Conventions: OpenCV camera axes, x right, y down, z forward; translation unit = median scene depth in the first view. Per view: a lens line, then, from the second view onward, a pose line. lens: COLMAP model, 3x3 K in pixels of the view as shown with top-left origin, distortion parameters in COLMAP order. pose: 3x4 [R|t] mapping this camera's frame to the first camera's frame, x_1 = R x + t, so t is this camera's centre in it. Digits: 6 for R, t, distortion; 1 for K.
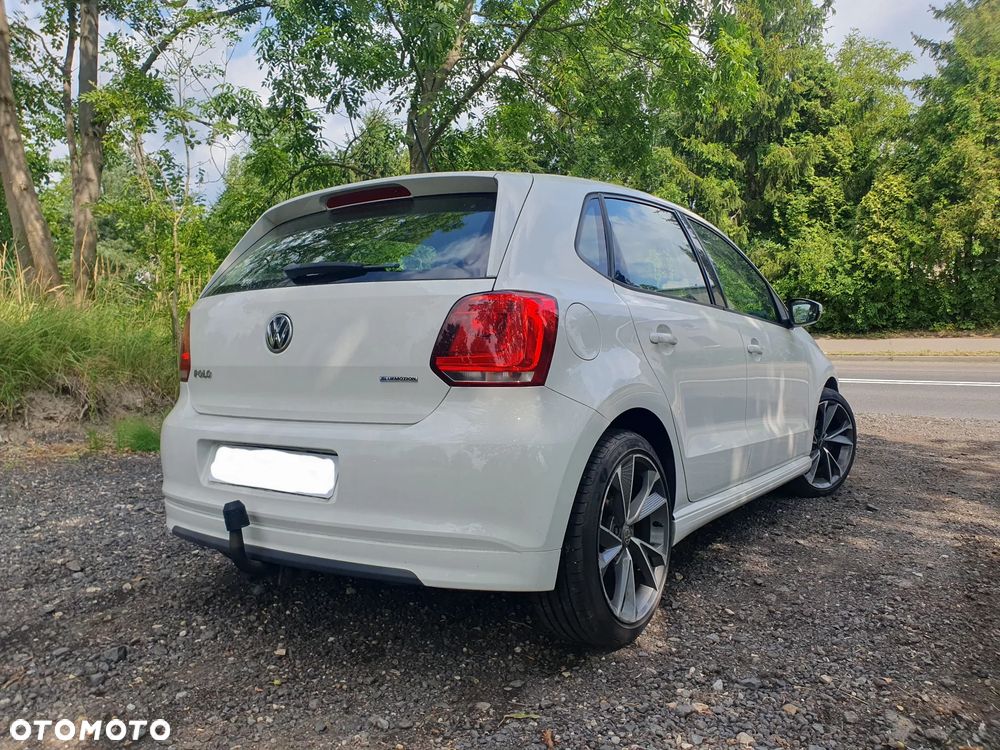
lens RADIAL K [[802.0, 0, 497.2], [0, 802.0, 373.5], [0, 0, 1]] dist [-0.007690, 0.033528]
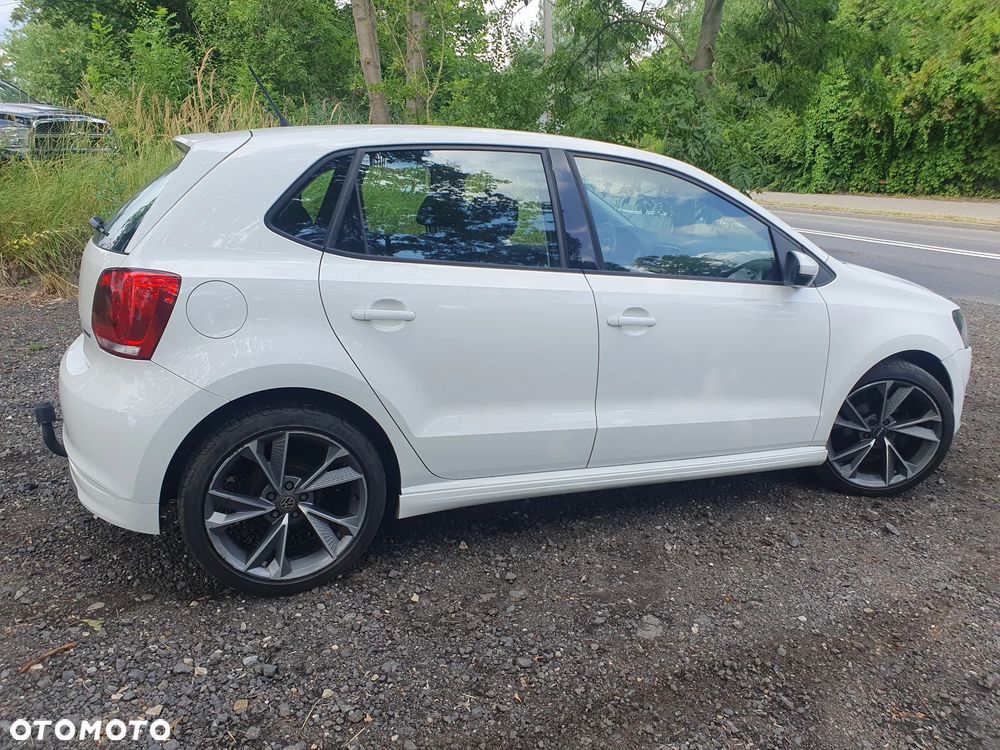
lens RADIAL K [[802.0, 0, 500.4], [0, 802.0, 373.2], [0, 0, 1]] dist [-0.007690, 0.033528]
pose [[0.837222, 0.189175, -0.513101, 0.660921], [-0.075163, 0.969163, 0.234679, -0.168045], [0.541673, -0.157912, 0.825623, 0.227316]]
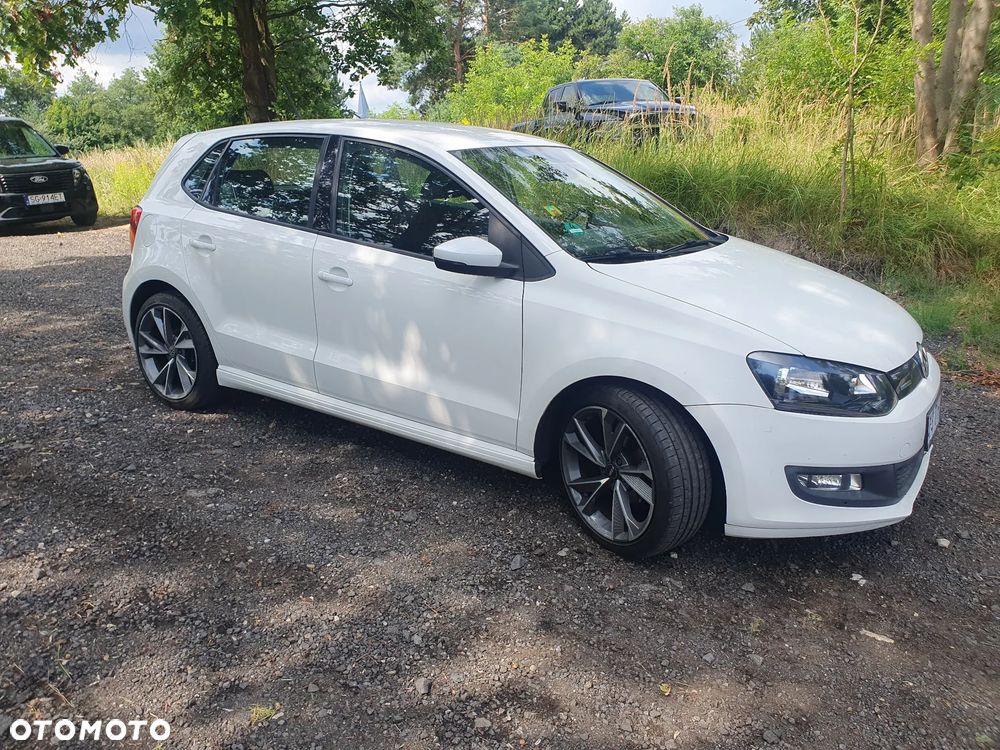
lens RADIAL K [[802.0, 0, 486.2], [0, 802.0, 368.3], [0, 0, 1]] dist [-0.007690, 0.033528]
pose [[0.008731, 0.297678, -0.954626, 1.354416], [-0.064384, 0.952849, 0.296535, -0.239760], [0.997887, 0.058874, 0.027485, 1.199971]]
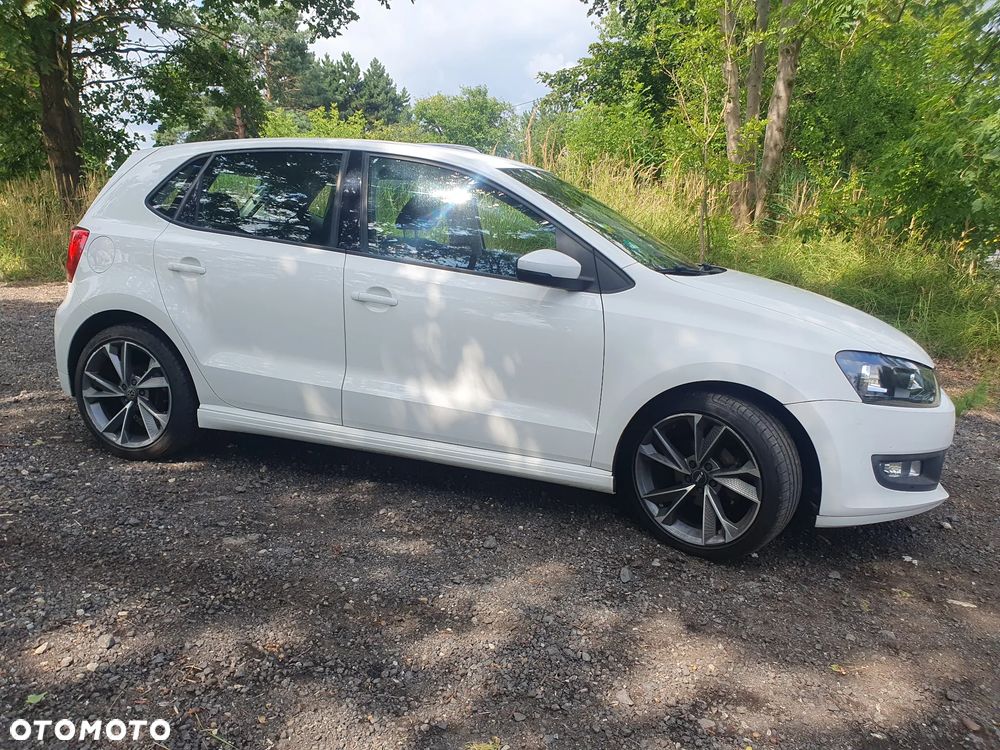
lens RADIAL K [[802.0, 0, 492.1], [0, 802.0, 384.0], [0, 0, 1]] dist [-0.007690, 0.033528]
pose [[0.289739, 0.228149, -0.929516, 1.294259], [-0.098798, 0.973115, 0.208054, -0.145741], [0.951993, 0.031553, 0.304490, 0.870294]]
